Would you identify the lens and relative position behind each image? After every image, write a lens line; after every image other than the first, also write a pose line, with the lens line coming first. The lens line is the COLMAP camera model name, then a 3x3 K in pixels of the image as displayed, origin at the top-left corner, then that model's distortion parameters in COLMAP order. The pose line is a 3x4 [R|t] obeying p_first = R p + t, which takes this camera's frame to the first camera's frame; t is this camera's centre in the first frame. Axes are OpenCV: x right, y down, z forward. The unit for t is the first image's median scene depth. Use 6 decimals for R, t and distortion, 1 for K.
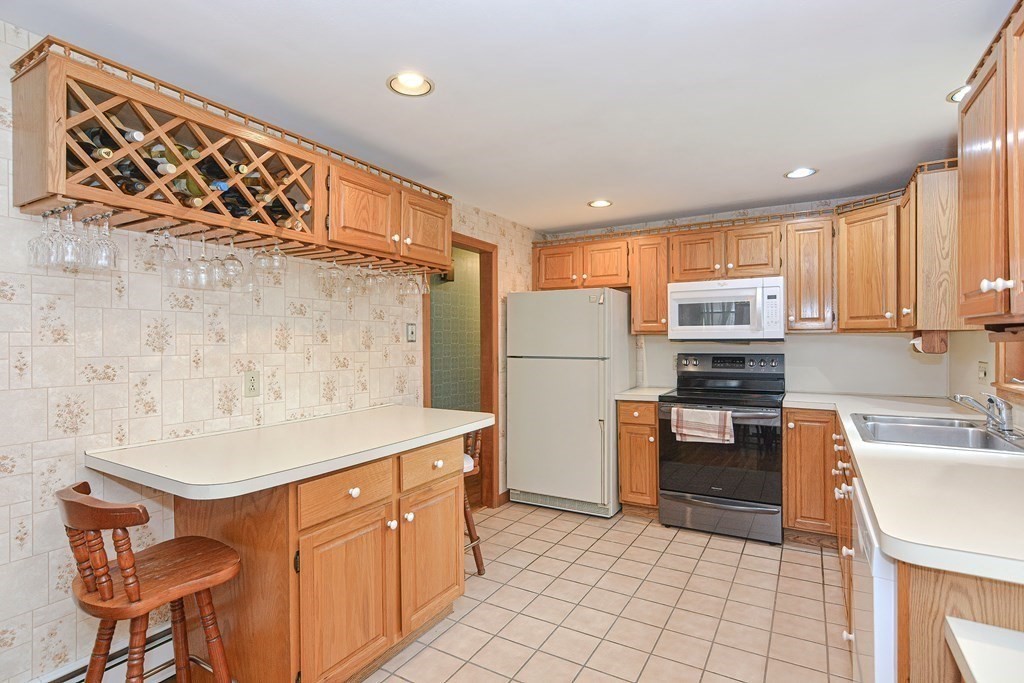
lens RADIAL K [[505.9, 0, 515.6], [0, 505.9, 342.6], [0, 0, 1]] dist [-0.021161, 0.004027]
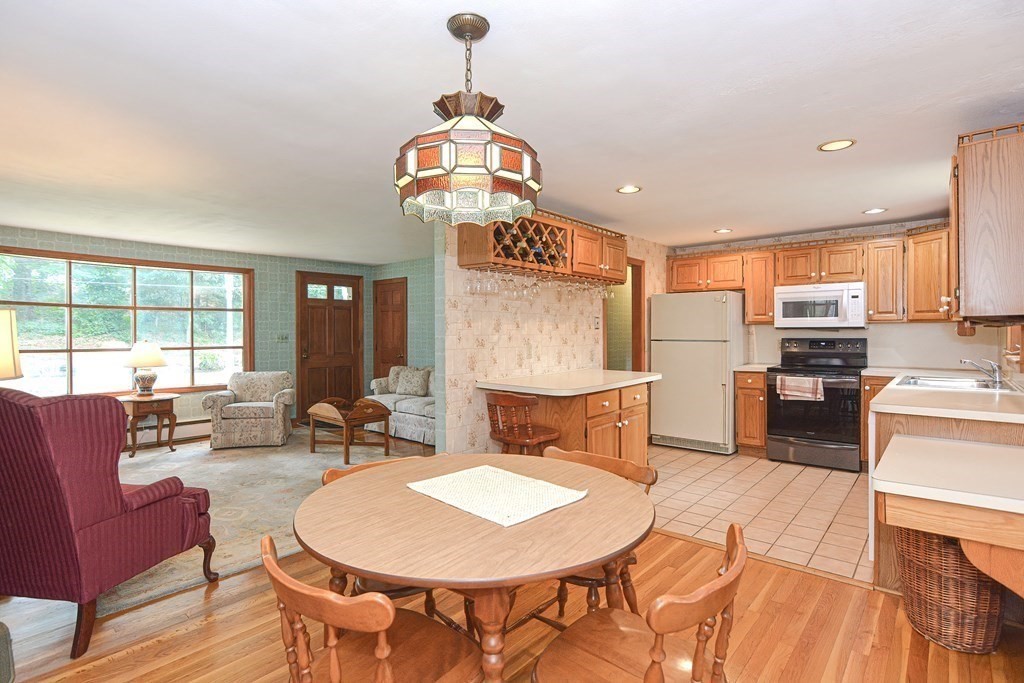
lens RADIAL K [[505.9, 0, 513.0], [0, 505.9, 337.5], [0, 0, 1]] dist [-0.021161, 0.004027]
pose [[0.983919, 0.003236, -0.178588, -0.170463], [-0.001667, 0.999959, 0.008939, 0.010405], [0.178609, -0.008498, 0.983883, -0.529551]]
